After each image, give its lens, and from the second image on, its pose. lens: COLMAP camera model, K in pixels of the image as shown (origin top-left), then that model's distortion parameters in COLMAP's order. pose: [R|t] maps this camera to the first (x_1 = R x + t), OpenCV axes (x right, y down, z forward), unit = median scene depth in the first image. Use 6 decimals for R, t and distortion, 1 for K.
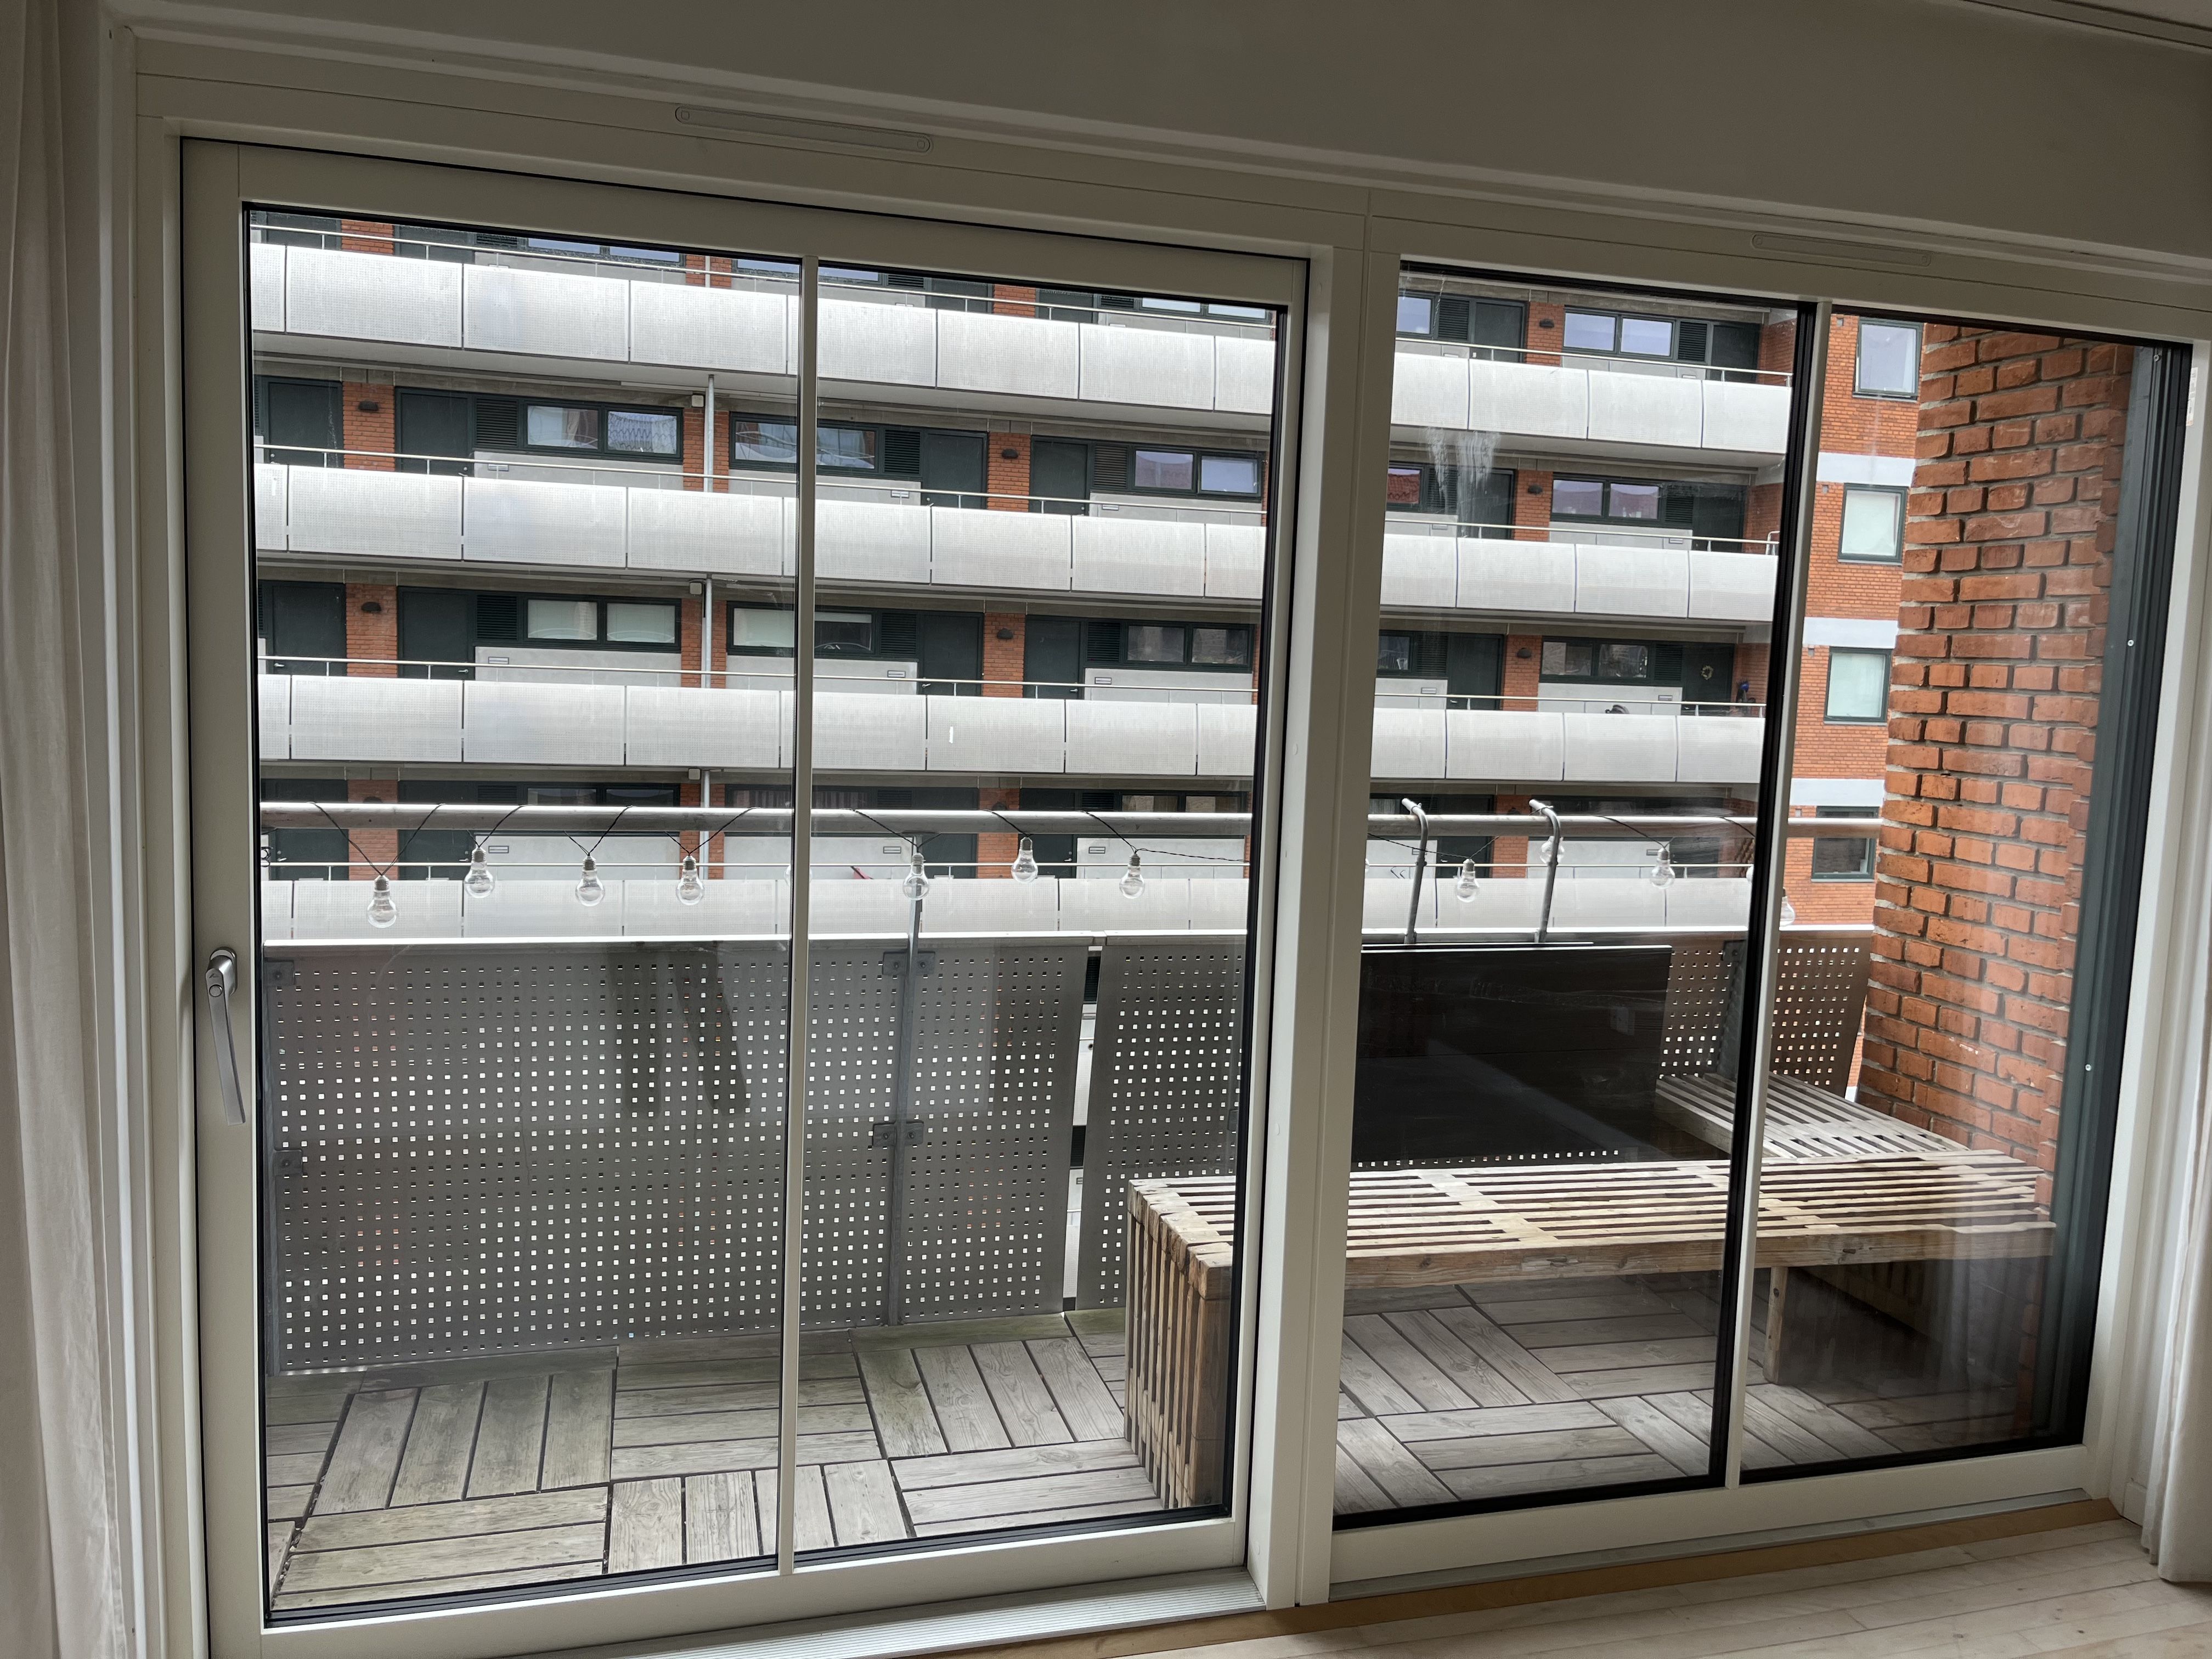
lens RADIAL K [[1596.8, 0, 1106.0], [0, 1596.8, 829.5], [0, 0, 1]] dist [-0.003343, -0.049425]
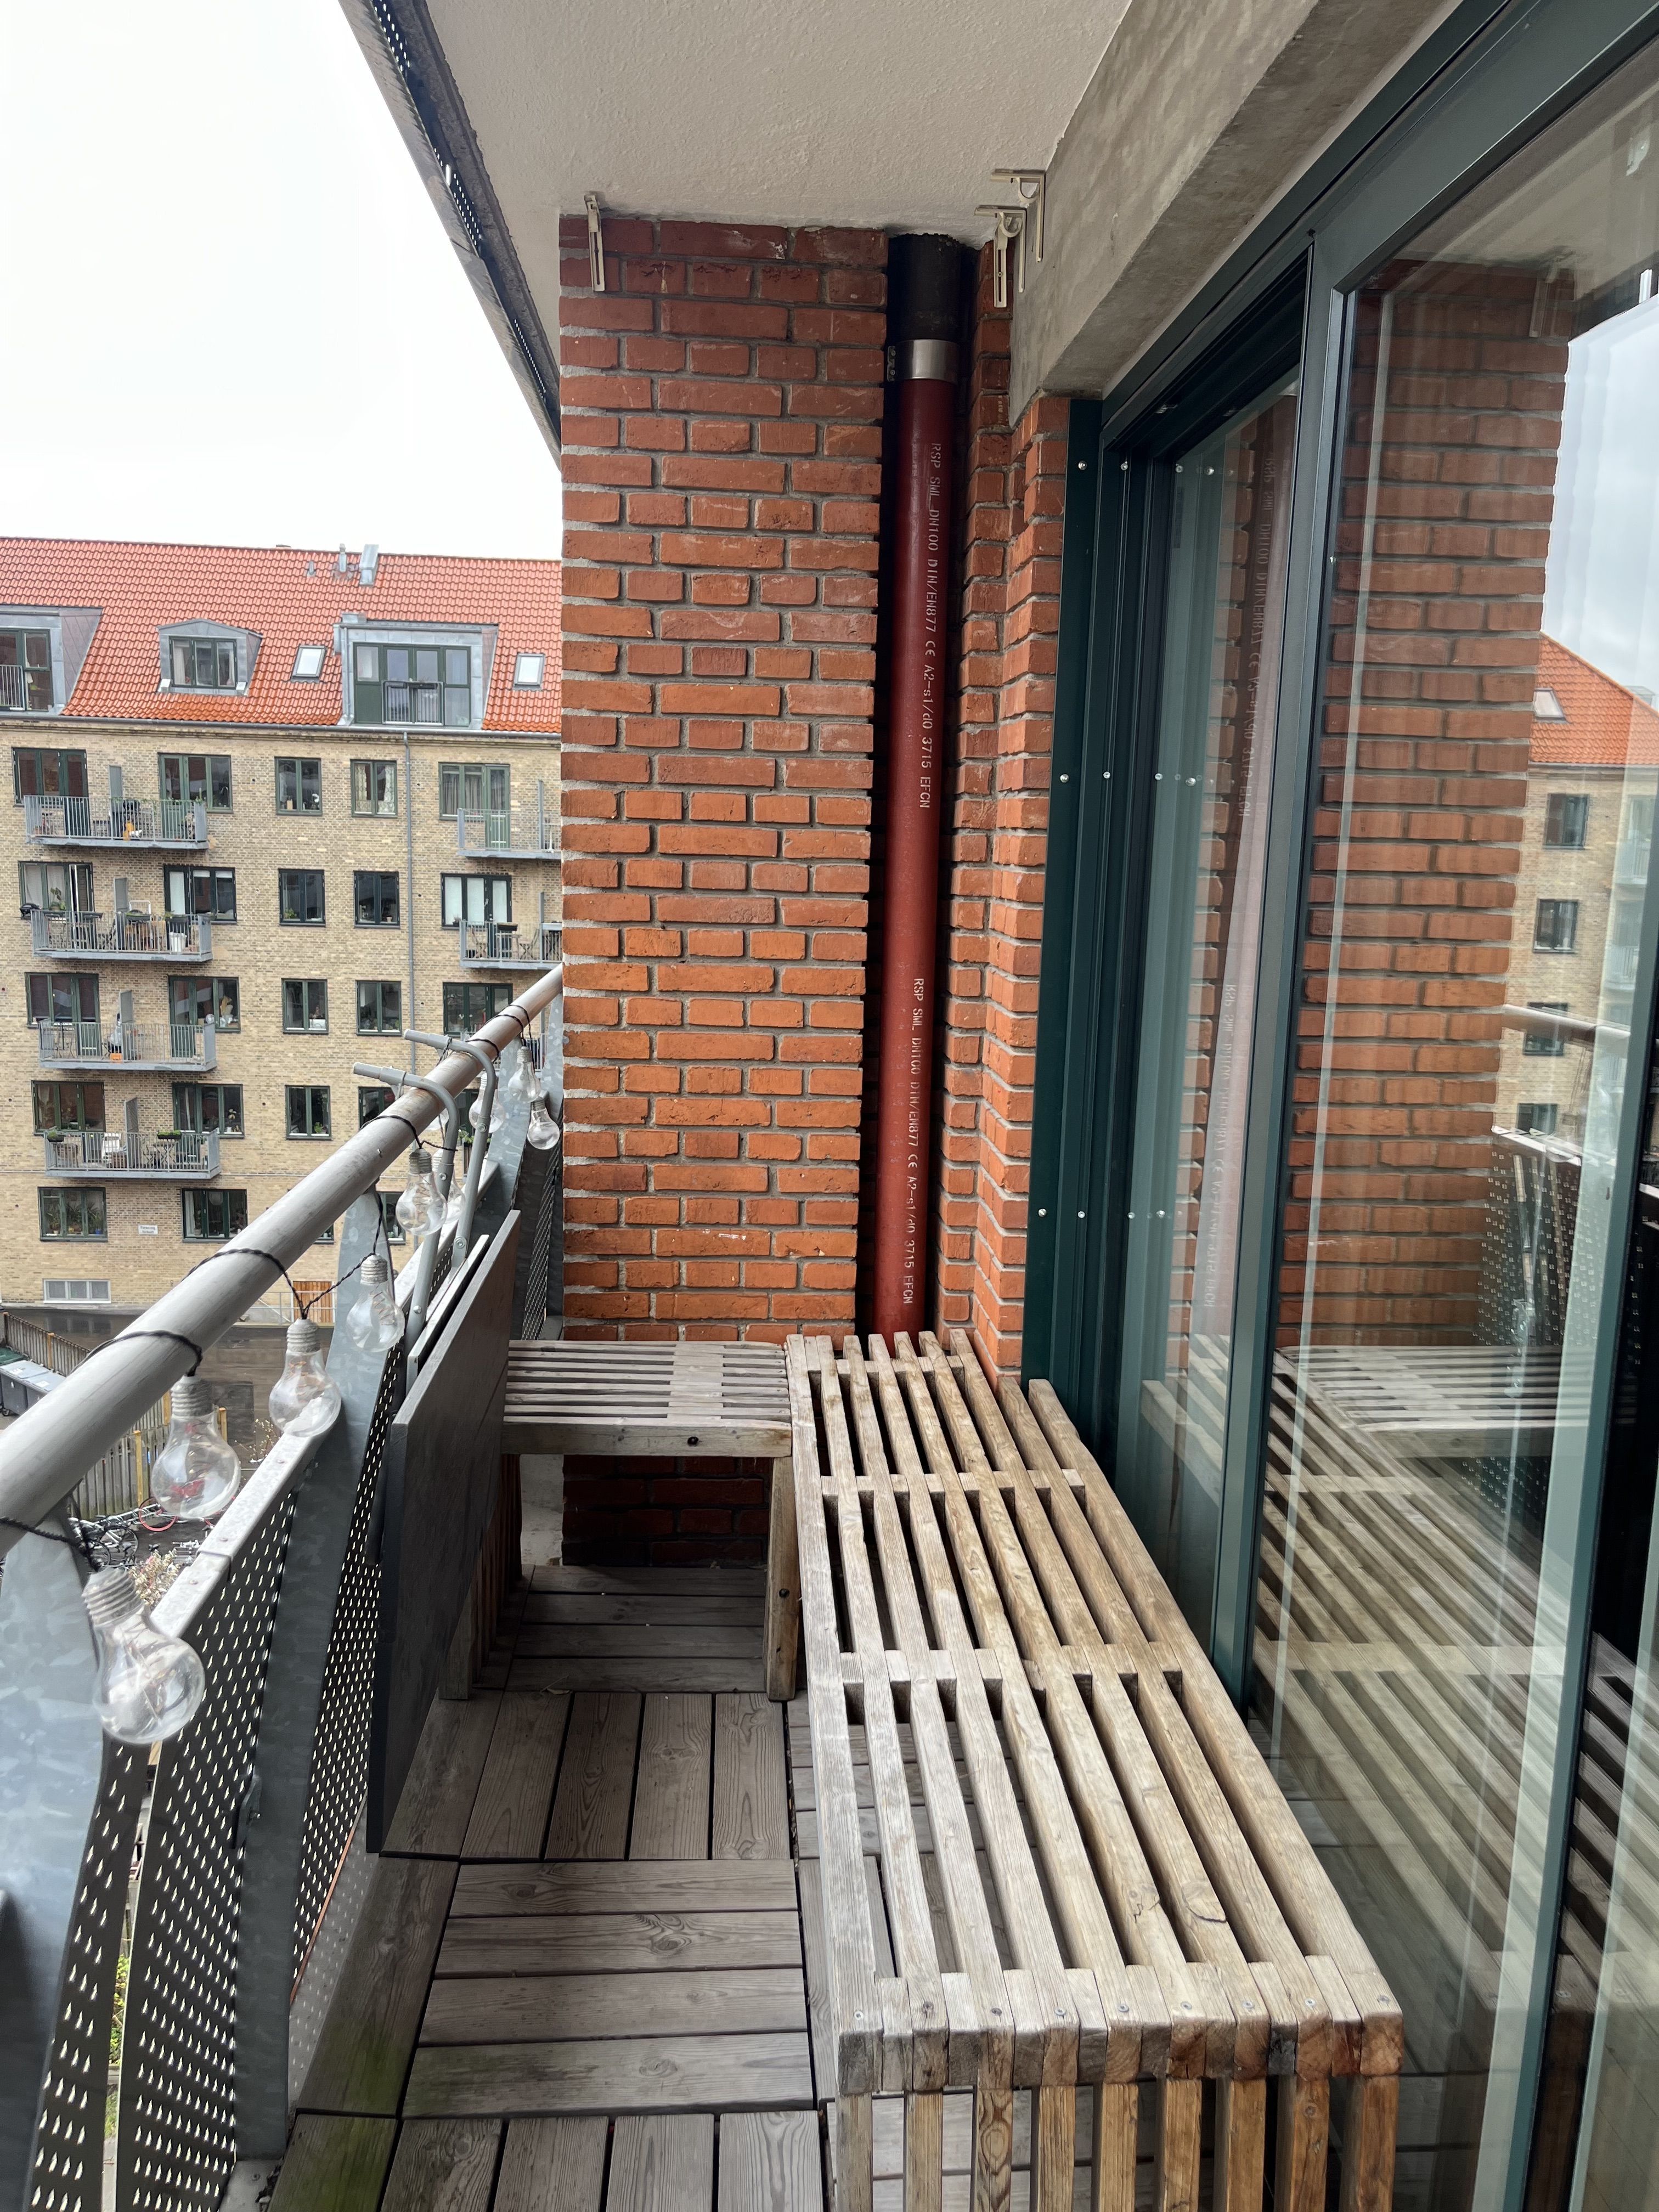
lens RADIAL K [[1596.8, 0, 831.5], [0, 1596.8, 1148.1], [0, 0, 1]] dist [-0.003343, -0.049425]
pose [[0.200649, -0.215541, 0.955658, -0.292064], [0.087612, 0.975536, 0.201630, -0.086547], [-0.975738, 0.043270, 0.214625, 0.778763]]
